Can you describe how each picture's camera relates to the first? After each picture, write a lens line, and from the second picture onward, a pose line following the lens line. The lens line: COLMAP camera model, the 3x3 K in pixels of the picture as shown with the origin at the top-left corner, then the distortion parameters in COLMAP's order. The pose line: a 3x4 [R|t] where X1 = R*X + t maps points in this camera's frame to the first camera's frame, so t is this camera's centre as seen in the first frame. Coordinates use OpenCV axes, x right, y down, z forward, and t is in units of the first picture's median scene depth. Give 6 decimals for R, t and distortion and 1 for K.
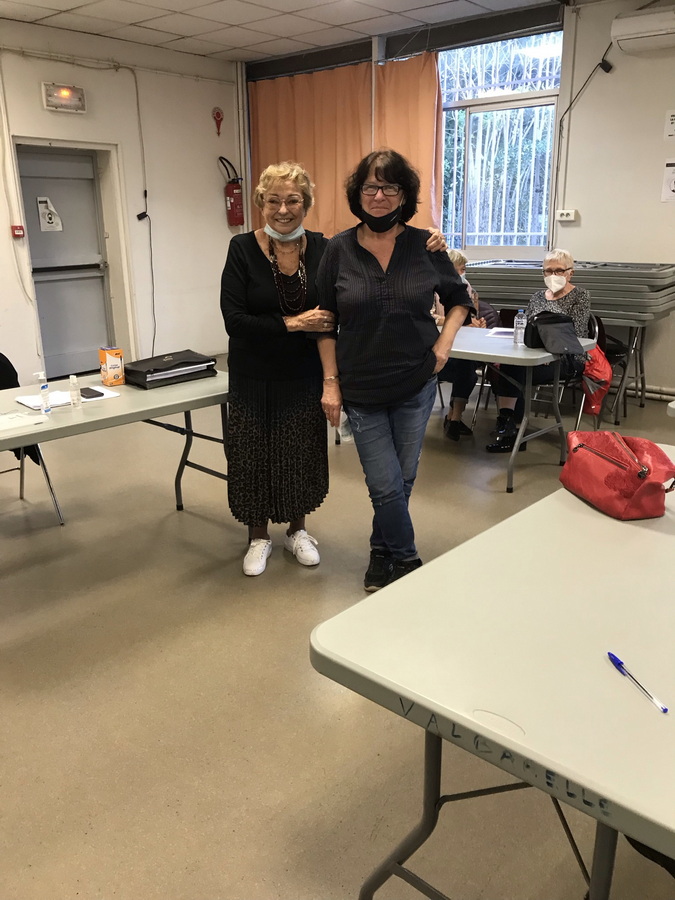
lens RADIAL K [[746.6, 0, 337.6], [0, 746.6, 440.1], [0, 0, 1]] dist [0.014458, -0.011435]
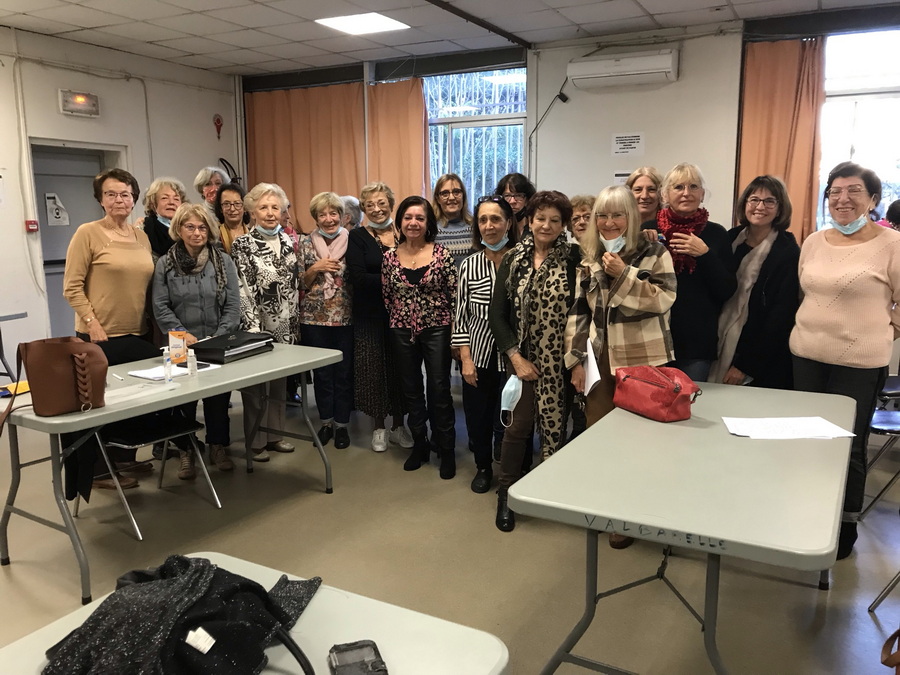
lens RADIAL K [[746.6, 0, 448.7], [0, 746.6, 336.3], [0, 0, 1]] dist [0.014458, -0.011435]
pose [[0.975295, -0.031542, 0.218644, -0.099139], [0.058017, 0.991583, -0.115748, 0.023808], [-0.213152, 0.125573, 0.968916, -0.100061]]
